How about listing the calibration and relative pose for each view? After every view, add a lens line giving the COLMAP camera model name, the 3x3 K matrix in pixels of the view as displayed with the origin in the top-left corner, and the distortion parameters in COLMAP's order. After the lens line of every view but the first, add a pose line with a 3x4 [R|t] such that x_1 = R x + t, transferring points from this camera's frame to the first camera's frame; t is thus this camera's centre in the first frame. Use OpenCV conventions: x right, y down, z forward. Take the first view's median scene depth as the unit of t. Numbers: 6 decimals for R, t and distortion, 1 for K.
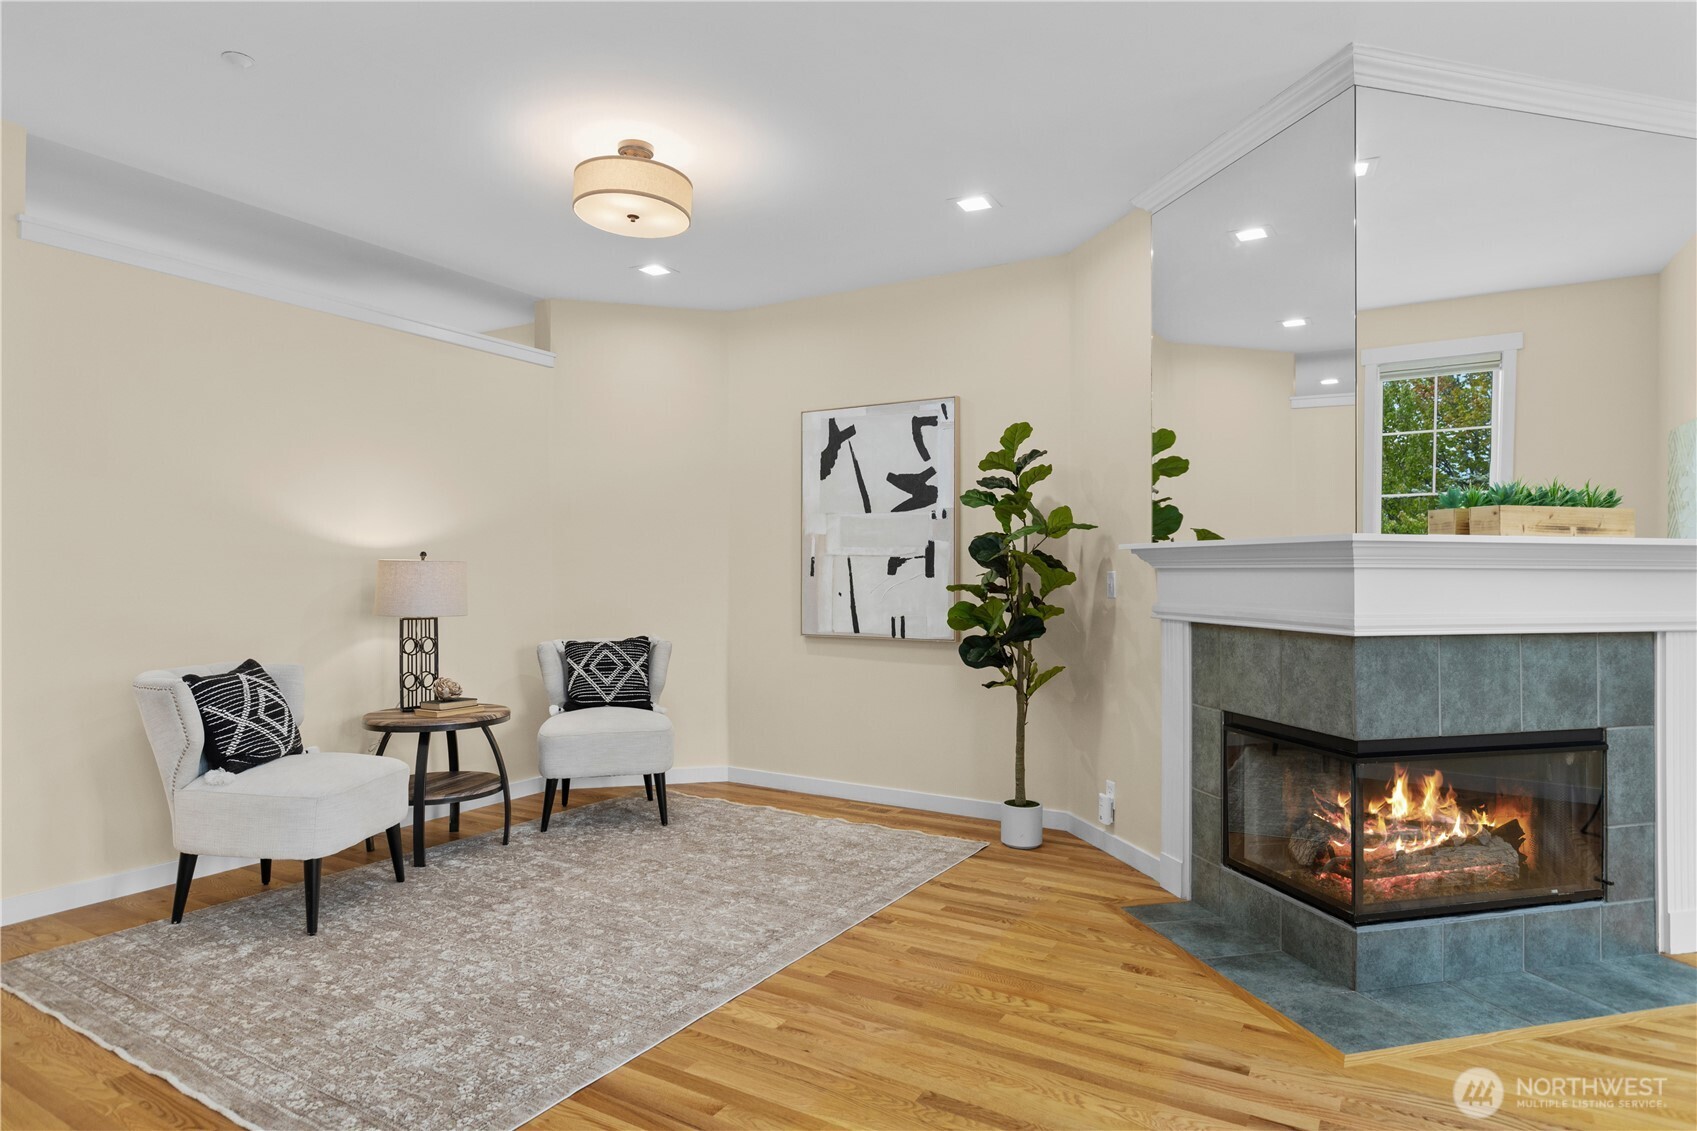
lens RADIAL K [[965.4, 0, 856.1], [0, 965.4, 568.1], [0, 0, 1]] dist [-0.005828, 0.000503]
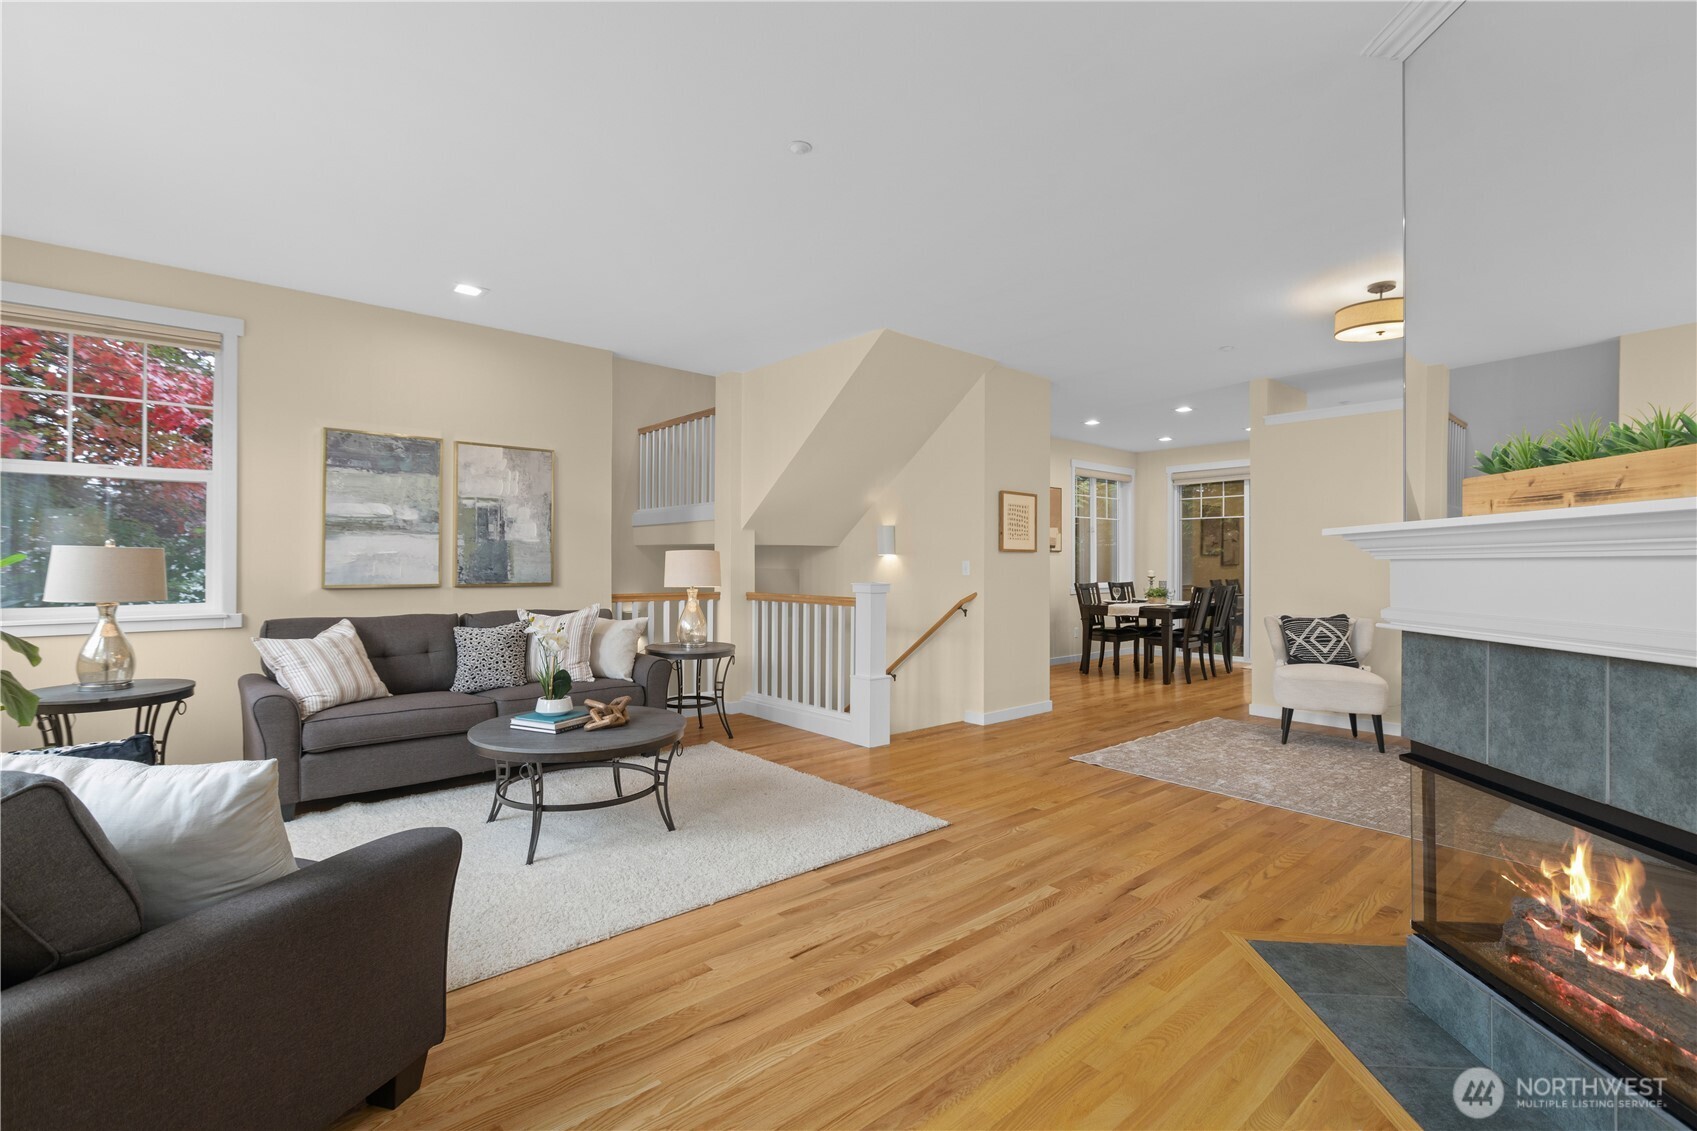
lens RADIAL K [[757.8, 0, 839.0], [0, 757.8, 561.8], [0, 0, 1]] dist [0.001146, -0.000754]
pose [[-0.323657, -0.009156, -0.946130, 1.150721], [0.002622, 0.999941, -0.010574, 0.007191], [0.946171, -0.005903, -0.323614, 0.571505]]
